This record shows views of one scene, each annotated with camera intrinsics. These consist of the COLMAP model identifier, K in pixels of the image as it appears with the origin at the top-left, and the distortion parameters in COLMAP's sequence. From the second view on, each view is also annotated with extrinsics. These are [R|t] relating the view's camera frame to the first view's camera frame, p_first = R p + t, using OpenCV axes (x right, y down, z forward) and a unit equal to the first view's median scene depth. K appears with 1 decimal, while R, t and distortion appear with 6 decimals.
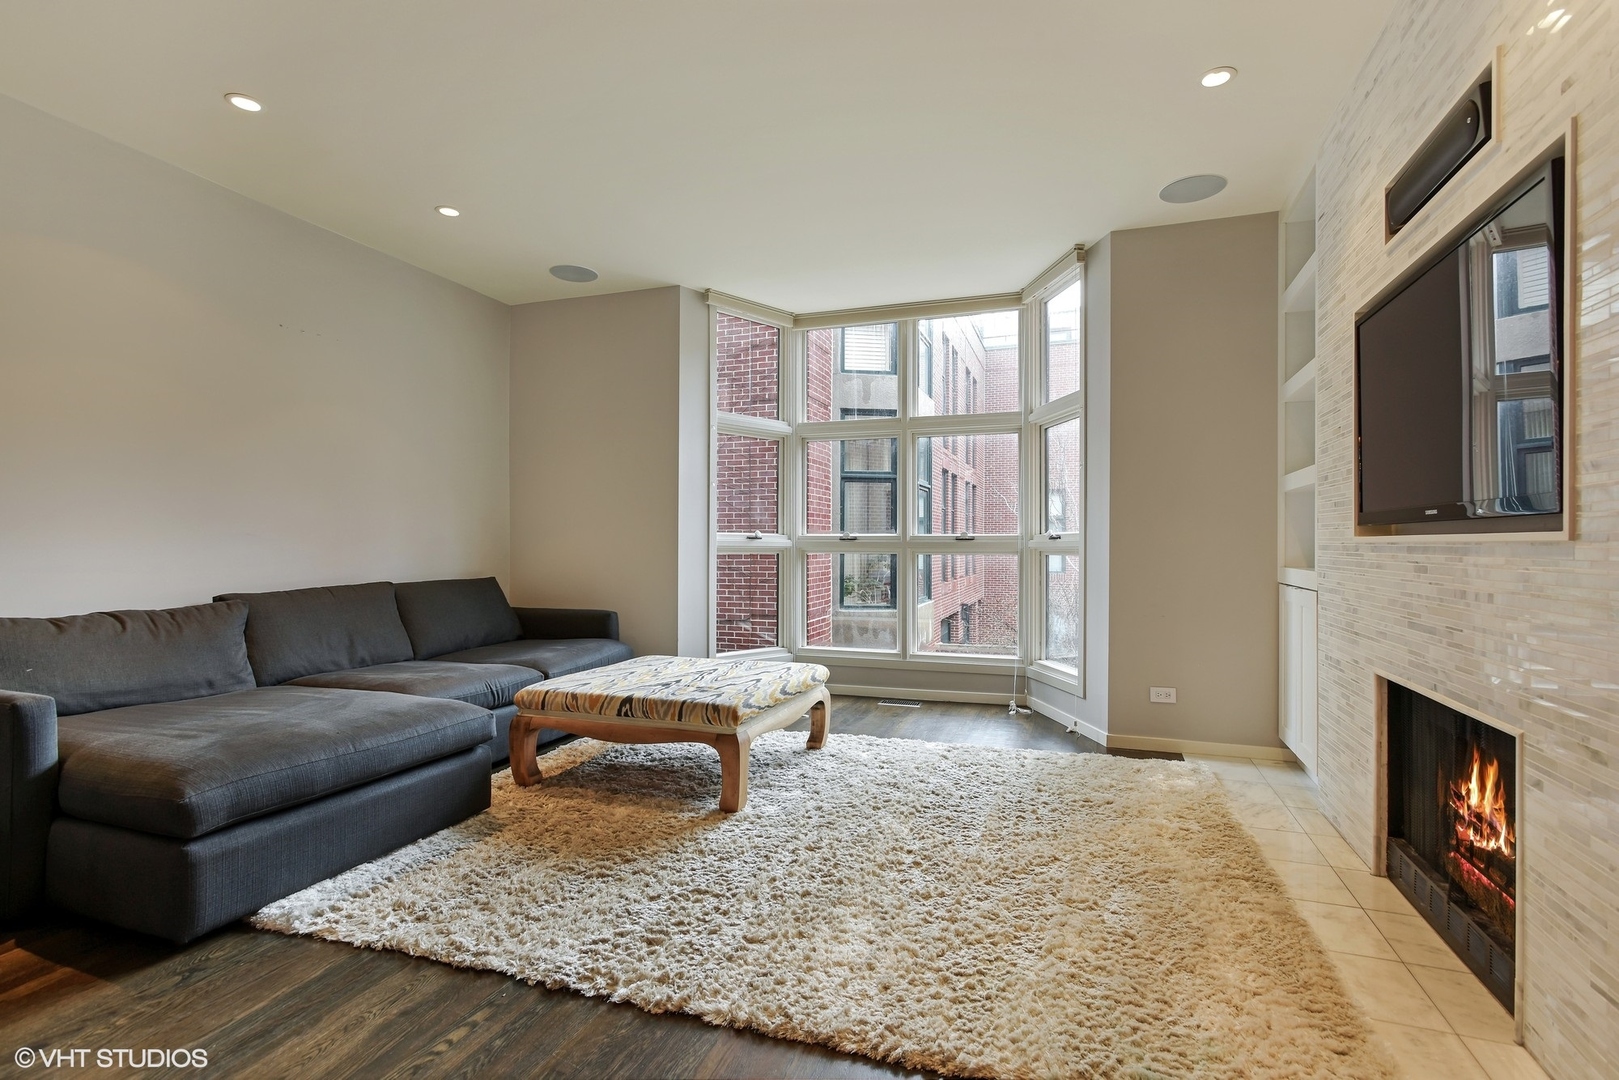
lens RADIAL K [[783.5, 0, 789.9], [0, 783.5, 532.3], [0, 0, 1]] dist [0.002819, 0.000737]
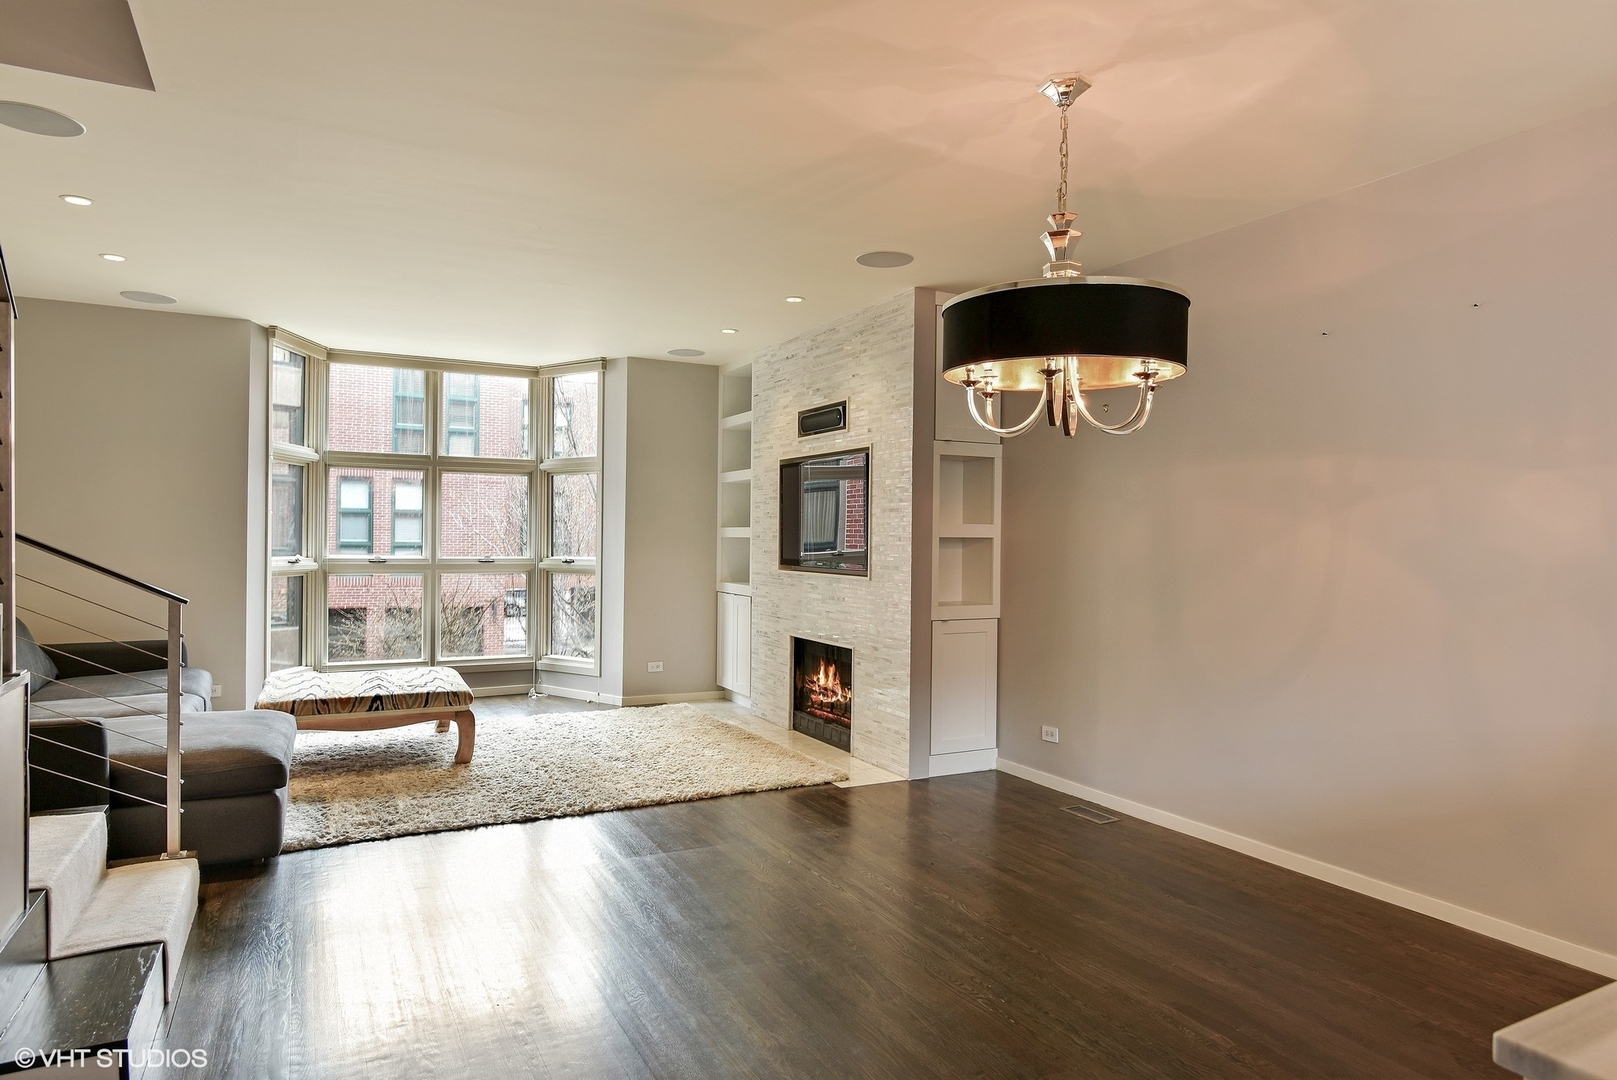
lens RADIAL K [[982.9, 0, 811.2], [0, 982.9, 533.3], [0, 0, 1]] dist [0.005134, 0.000667]
pose [[0.678920, 0.008730, 0.734161, -0.734171], [-0.018959, 0.999804, 0.005644, -0.070783], [-0.733968, -0.017751, 0.678952, -0.530557]]
